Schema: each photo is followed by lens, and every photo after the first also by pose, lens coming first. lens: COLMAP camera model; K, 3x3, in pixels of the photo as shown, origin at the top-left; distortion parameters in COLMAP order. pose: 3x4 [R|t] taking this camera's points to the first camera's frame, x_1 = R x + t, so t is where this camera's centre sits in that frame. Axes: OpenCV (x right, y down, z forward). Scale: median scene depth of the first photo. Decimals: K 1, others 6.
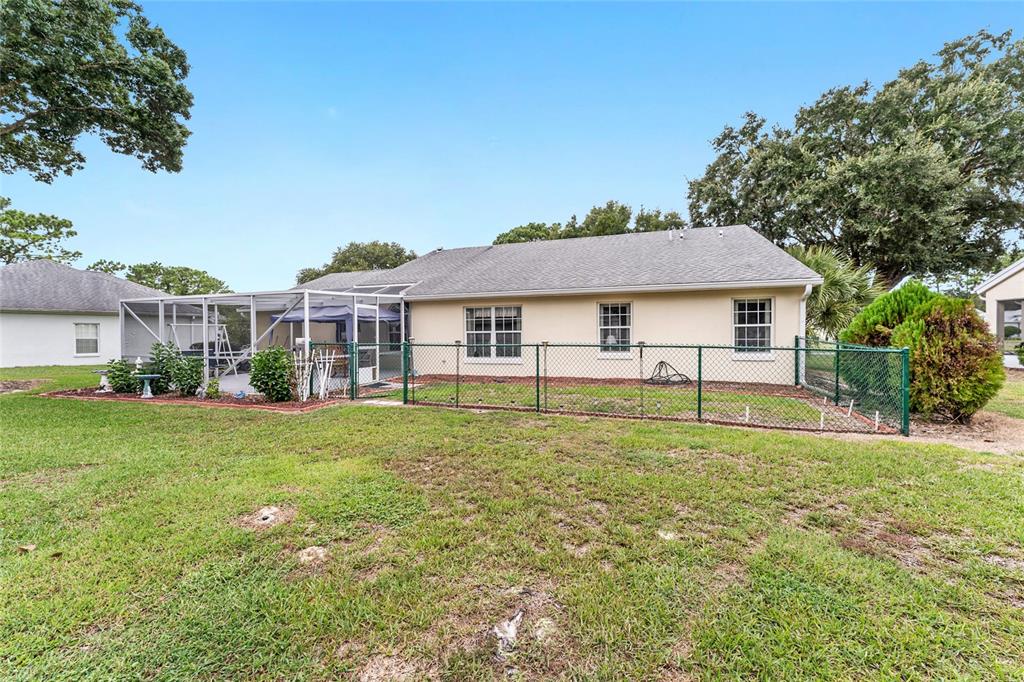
lens RADIAL K [[411.7, 0, 512.0], [0, 411.7, 341.0], [0, 0, 1]] dist [0.000352, -0.000201]
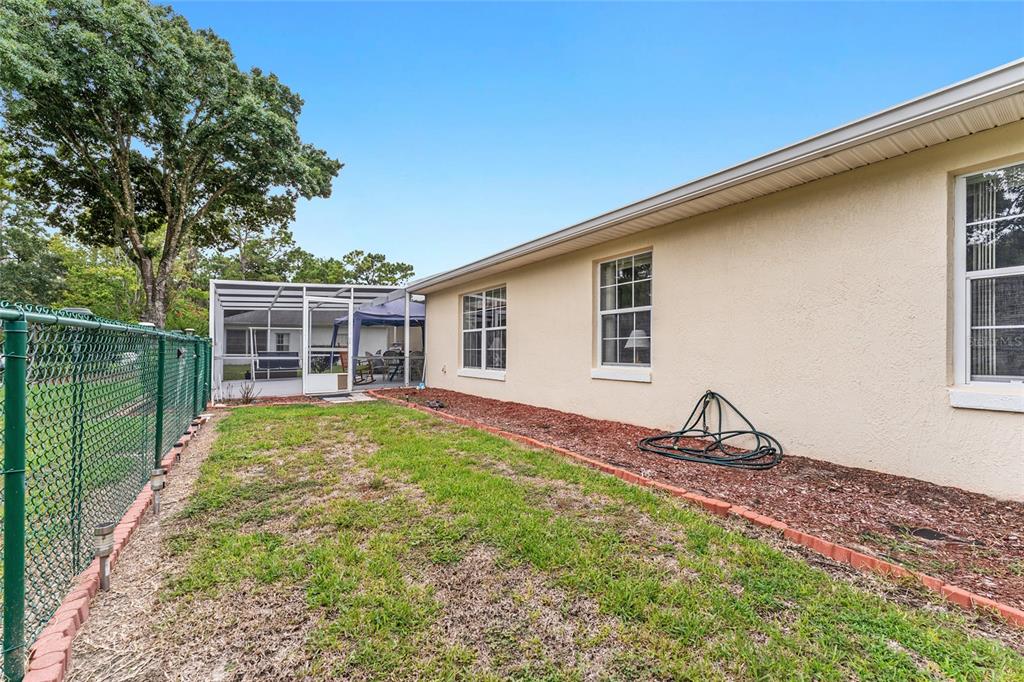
lens RADIAL K [[411.7, 0, 512.0], [0, 411.7, 341.0], [0, 0, 1]] dist [0.000352, -0.000201]
pose [[0.793135, -0.003009, -0.609039, 0.397119], [-0.017893, 0.999441, -0.028240, 0.014420], [0.608783, 0.033296, 0.792638, 0.517932]]
